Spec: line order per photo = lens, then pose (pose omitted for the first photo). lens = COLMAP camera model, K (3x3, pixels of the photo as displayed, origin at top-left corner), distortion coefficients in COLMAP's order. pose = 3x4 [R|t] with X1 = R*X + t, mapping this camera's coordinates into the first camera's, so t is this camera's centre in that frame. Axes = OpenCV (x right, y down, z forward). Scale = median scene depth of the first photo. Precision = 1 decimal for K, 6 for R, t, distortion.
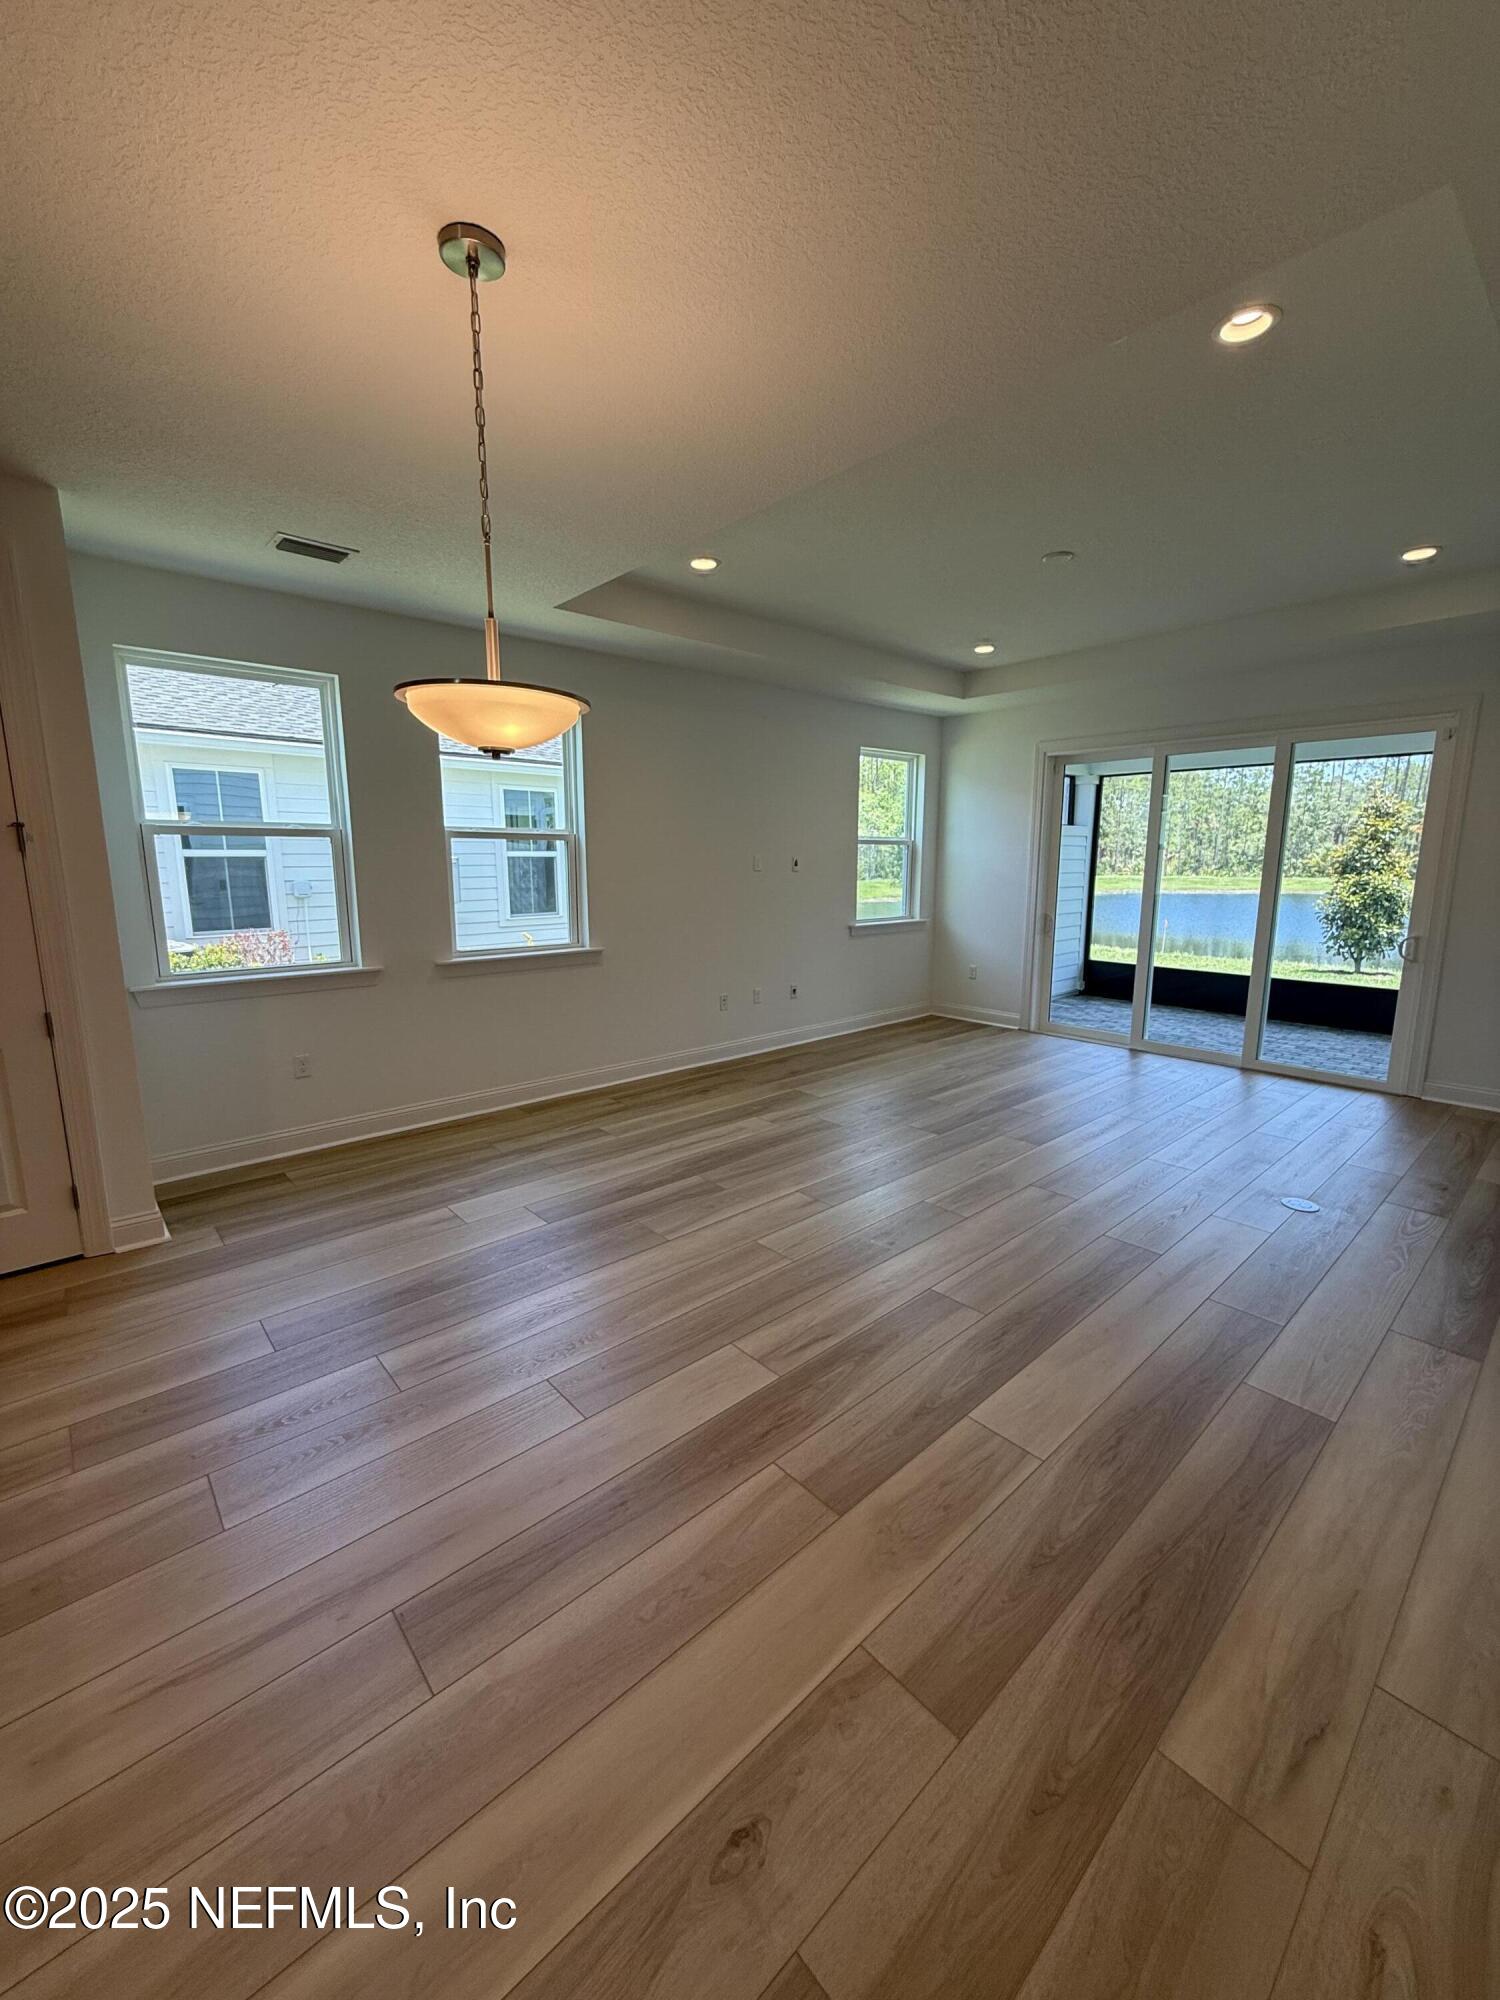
lens RADIAL K [[799.9, 0, 746.7], [0, 799.9, 998.0], [0, 0, 1]] dist [-0.000647, 0.000379]
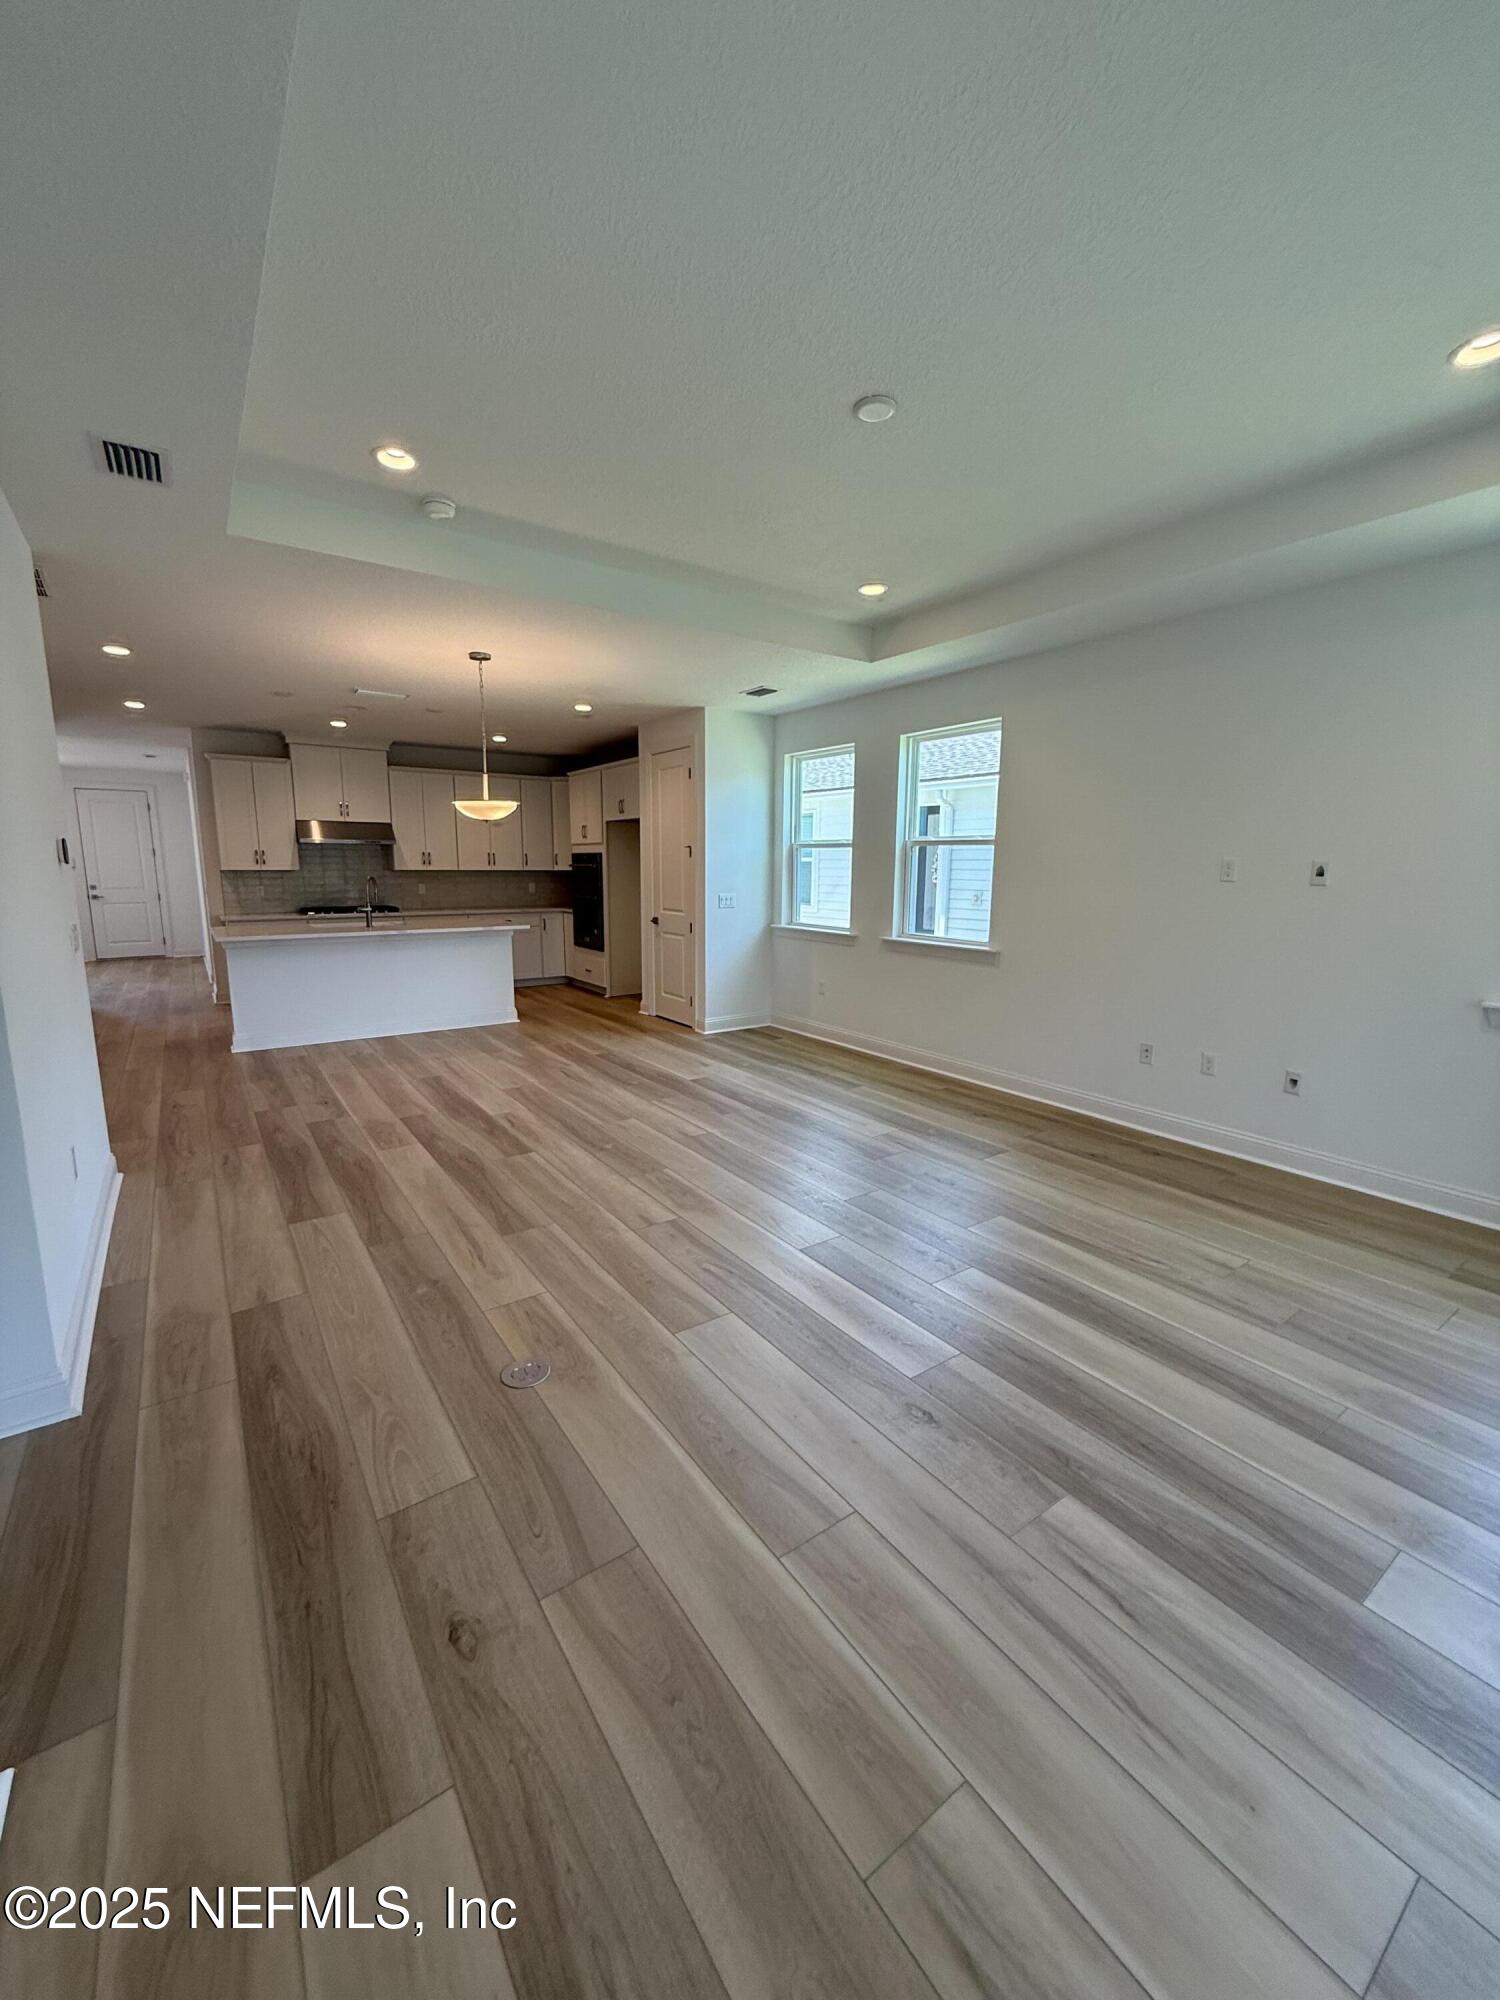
lens RADIAL K [[799.9, 0, 753.1], [0, 799.9, 998.1], [0, 0, 1]] dist [-0.000647, 0.000379]
pose [[-0.112106, 0.166975, -0.979567, 0.863420], [-0.177706, 0.966521, 0.185089, -0.137783], [0.977677, 0.194824, -0.078681, 0.797459]]
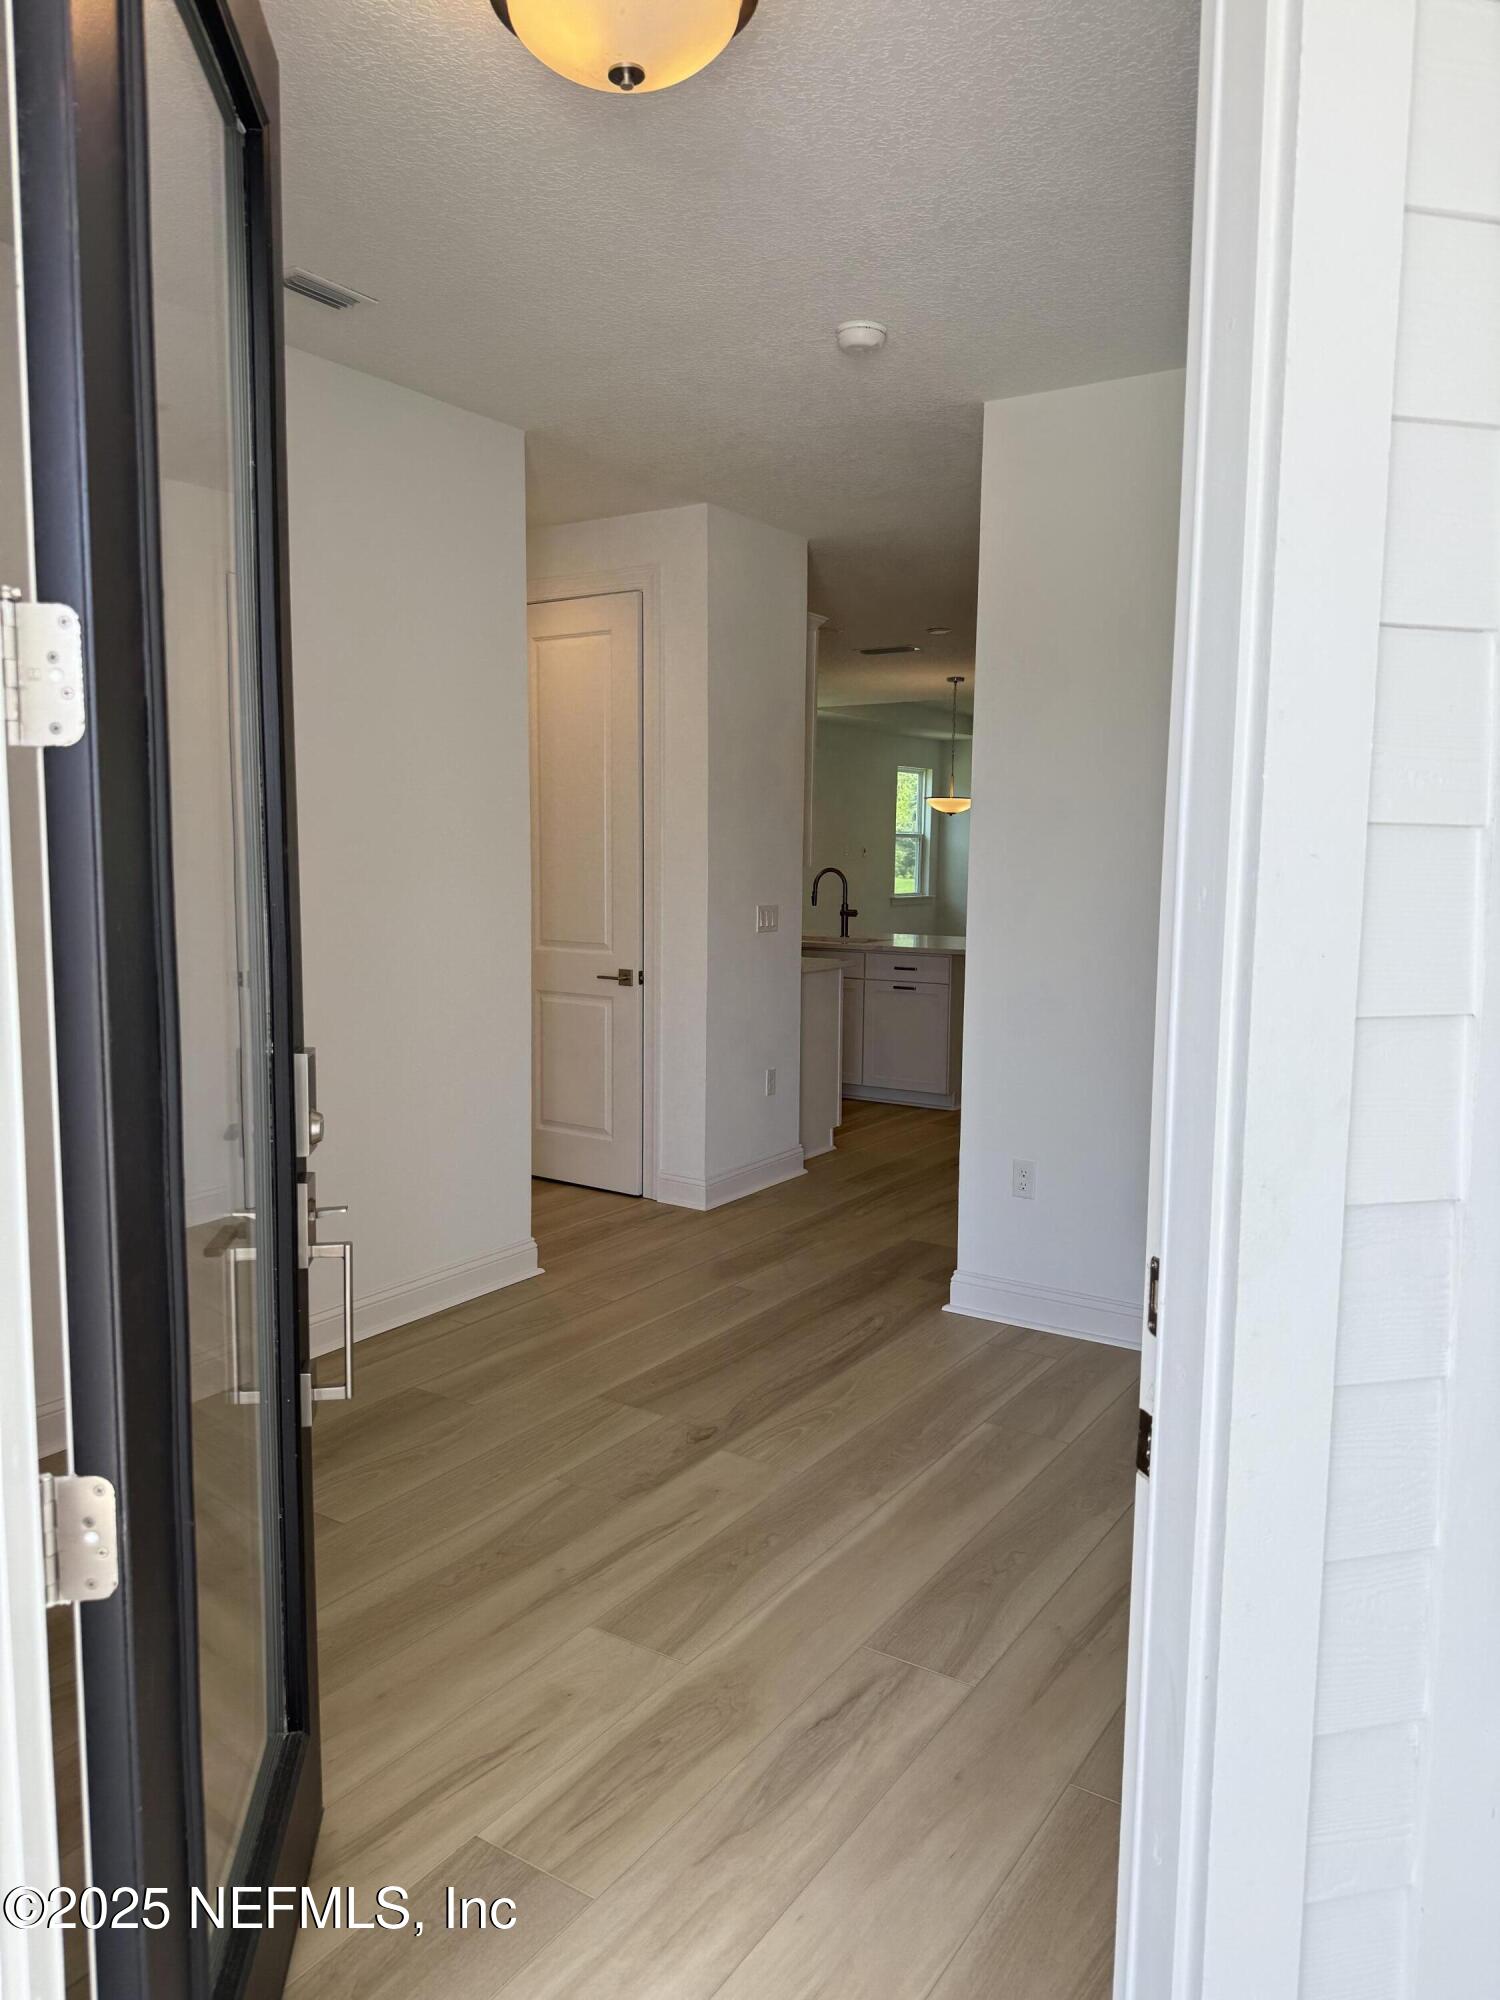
lens RADIAL K [[1392.3, 0, 747.0], [0, 1392.3, 1011.4], [0, 0, 1]] dist [0.018703, -0.035823]
pose [[0.964630, -0.019173, 0.262909, -0.950338], [0.033976, 0.998076, -0.051874, 0.280211], [-0.261408, 0.058972, 0.963425, -1.539918]]
